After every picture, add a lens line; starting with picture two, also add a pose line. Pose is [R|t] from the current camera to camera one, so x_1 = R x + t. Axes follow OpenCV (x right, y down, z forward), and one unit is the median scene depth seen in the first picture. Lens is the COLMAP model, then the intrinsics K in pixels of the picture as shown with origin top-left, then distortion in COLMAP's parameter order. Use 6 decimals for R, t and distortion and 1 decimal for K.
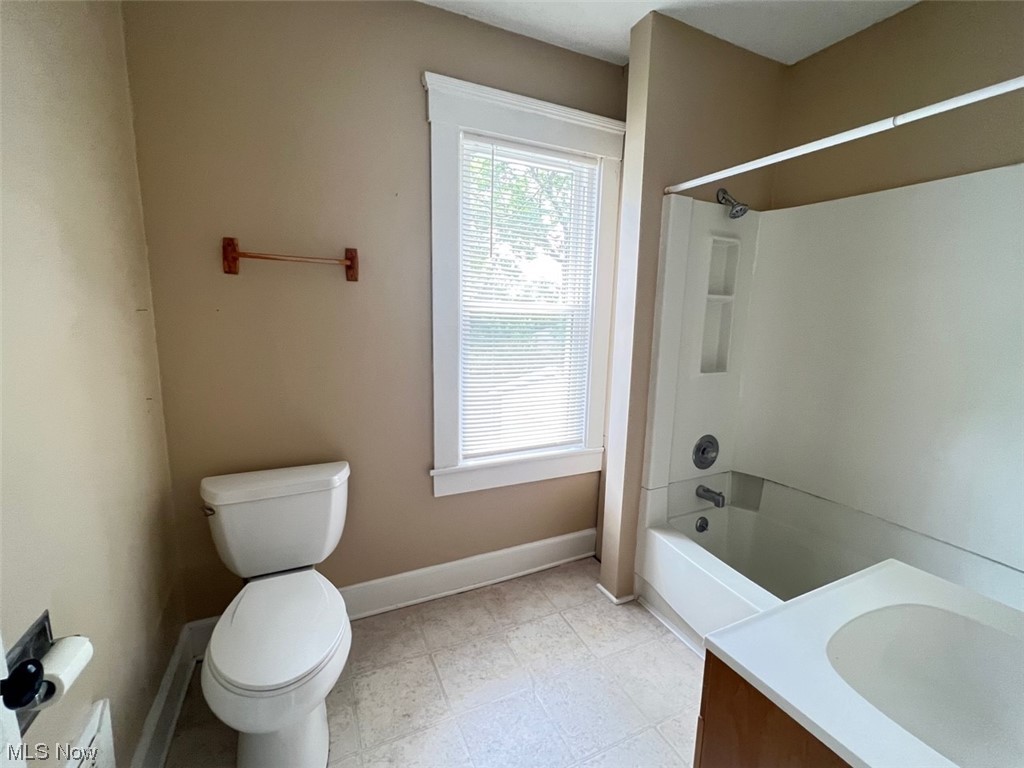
lens RADIAL K [[433.7, 0, 512.0], [0, 433.7, 384.0], [0, 0, 1]] dist [0.000547, 0.000266]
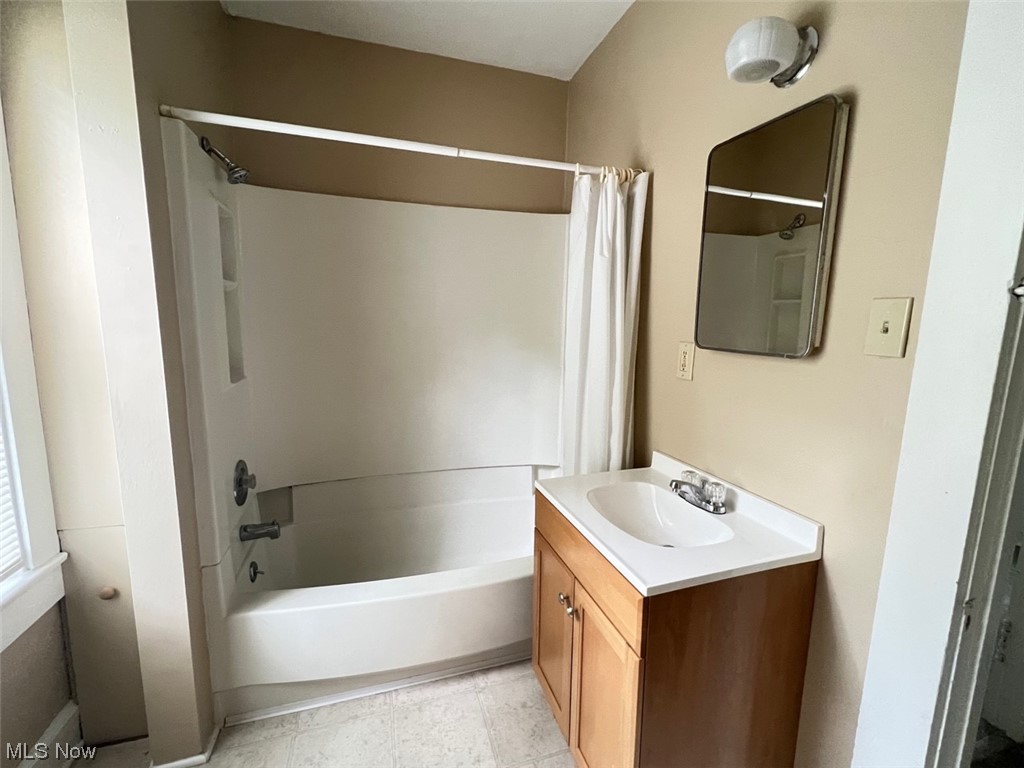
lens RADIAL K [[433.7, 0, 512.0], [0, 433.7, 384.0], [0, 0, 1]] dist [0.000547, 0.000266]
pose [[0.147751, -0.169590, 0.974376, -0.230022], [0.147295, 0.977975, 0.147881, -0.065736], [-0.977995, 0.121671, 0.169477, 0.398955]]
